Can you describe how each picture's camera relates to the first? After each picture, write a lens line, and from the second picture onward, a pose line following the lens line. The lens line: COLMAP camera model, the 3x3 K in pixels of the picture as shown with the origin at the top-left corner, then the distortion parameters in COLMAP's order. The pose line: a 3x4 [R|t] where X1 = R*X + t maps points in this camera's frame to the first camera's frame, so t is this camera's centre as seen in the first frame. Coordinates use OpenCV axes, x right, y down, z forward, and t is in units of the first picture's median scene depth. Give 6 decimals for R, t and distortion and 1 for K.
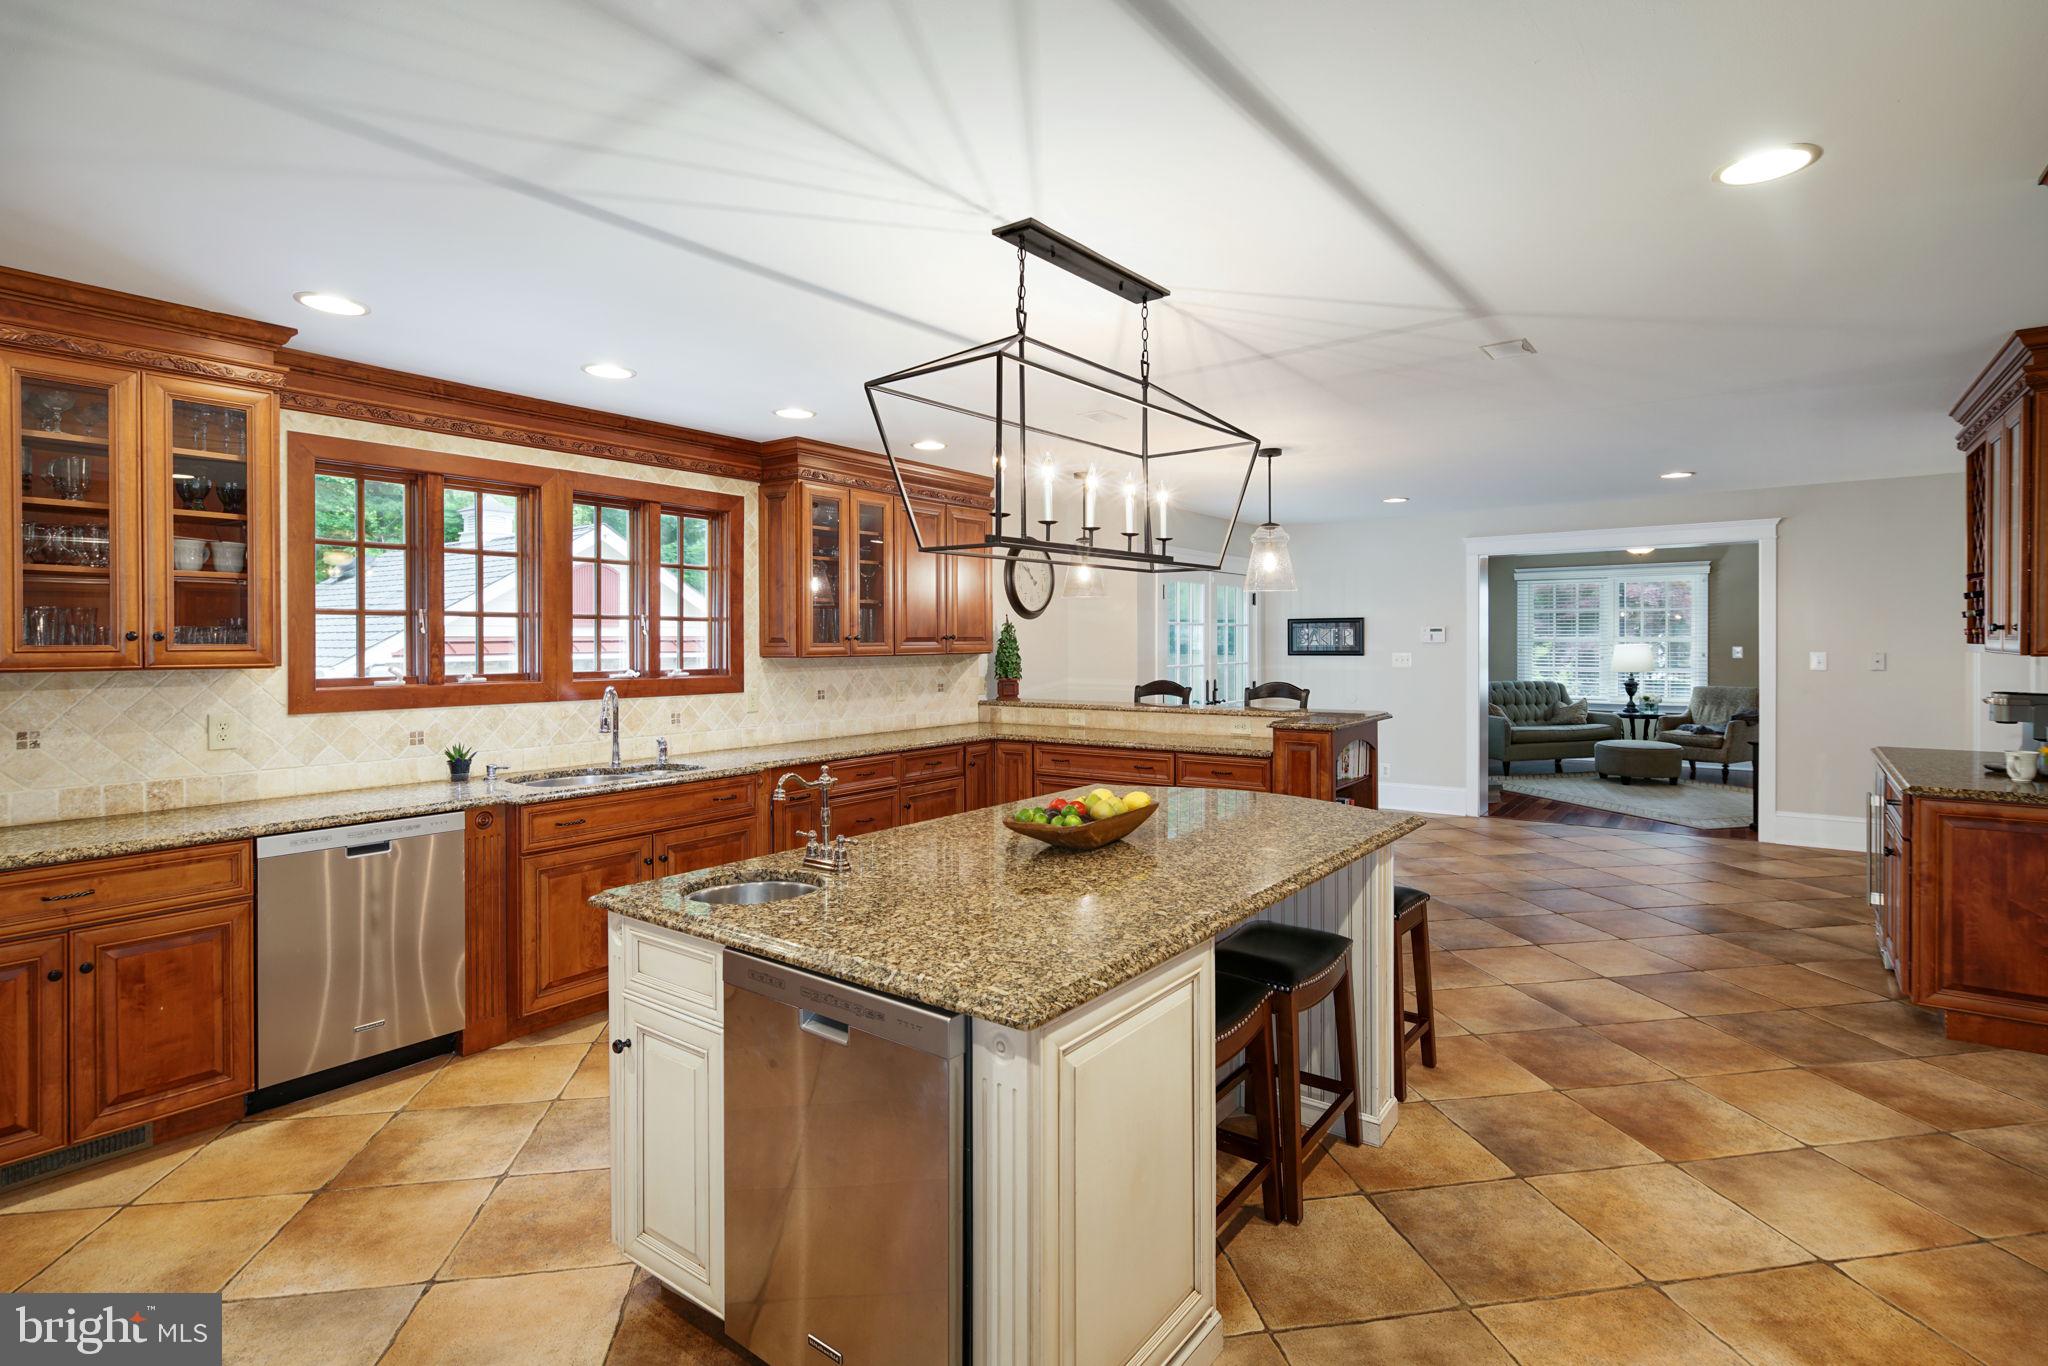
lens RADIAL K [[1028.1, 0, 1022.6], [0, 1028.1, 649.7], [0, 0, 1]] dist [0.000174, -0.000116]
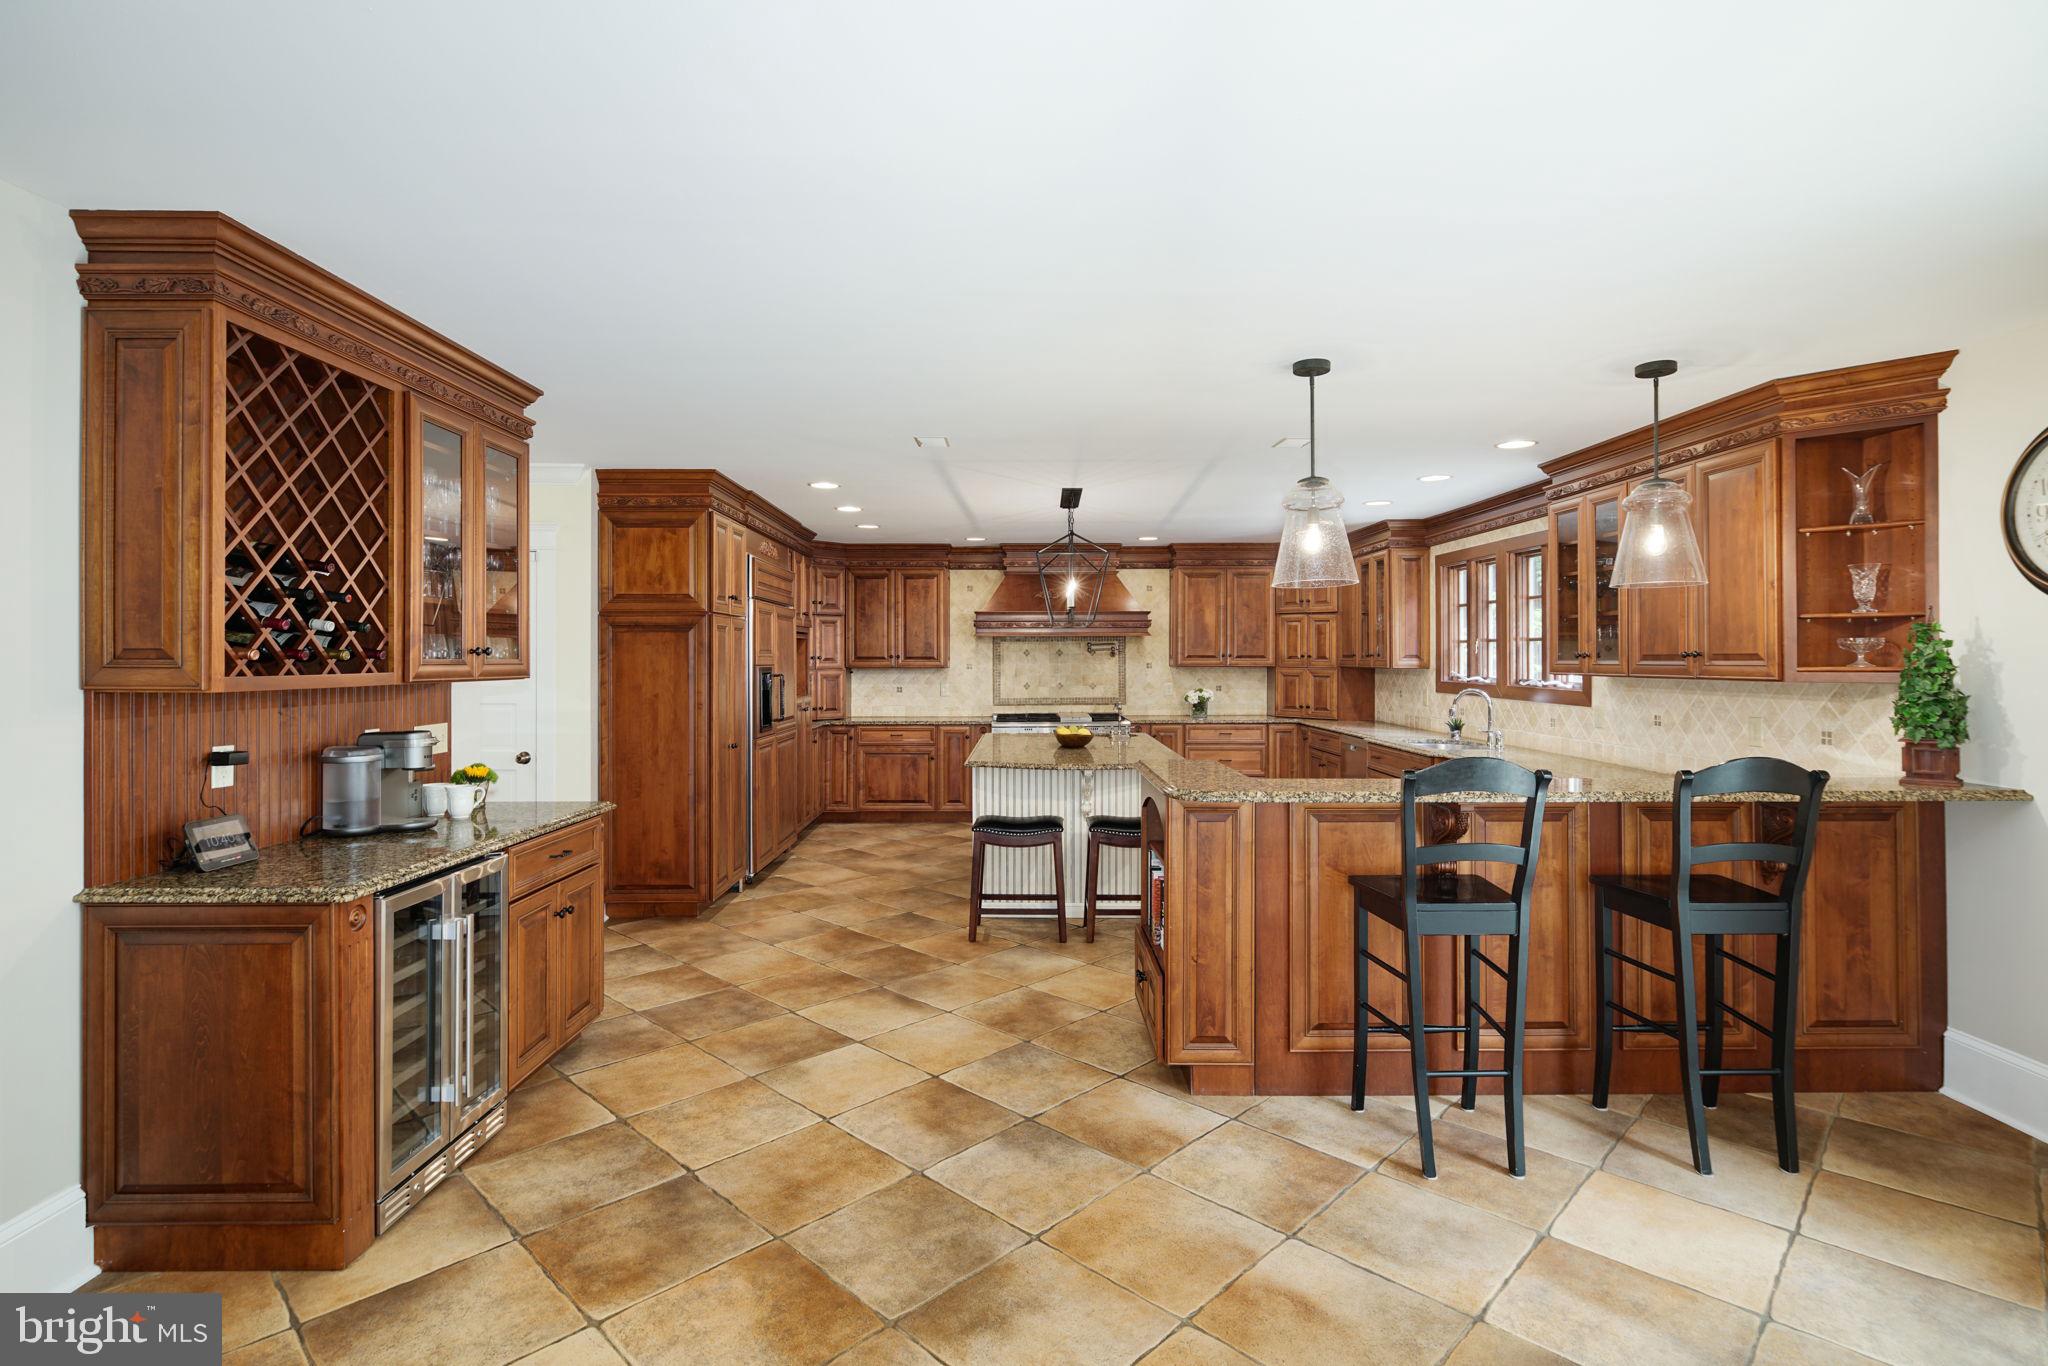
lens RADIAL K [[1028.1, 0, 1022.6], [0, 1028.1, 649.7], [0, 0, 1]] dist [0.000174, -0.000116]
pose [[-0.808736, 0.002061, -0.588169, 0.983256], [0.000374, 0.999995, 0.002989, -0.024431], [0.588172, 0.002197, -0.808733, 1.817652]]
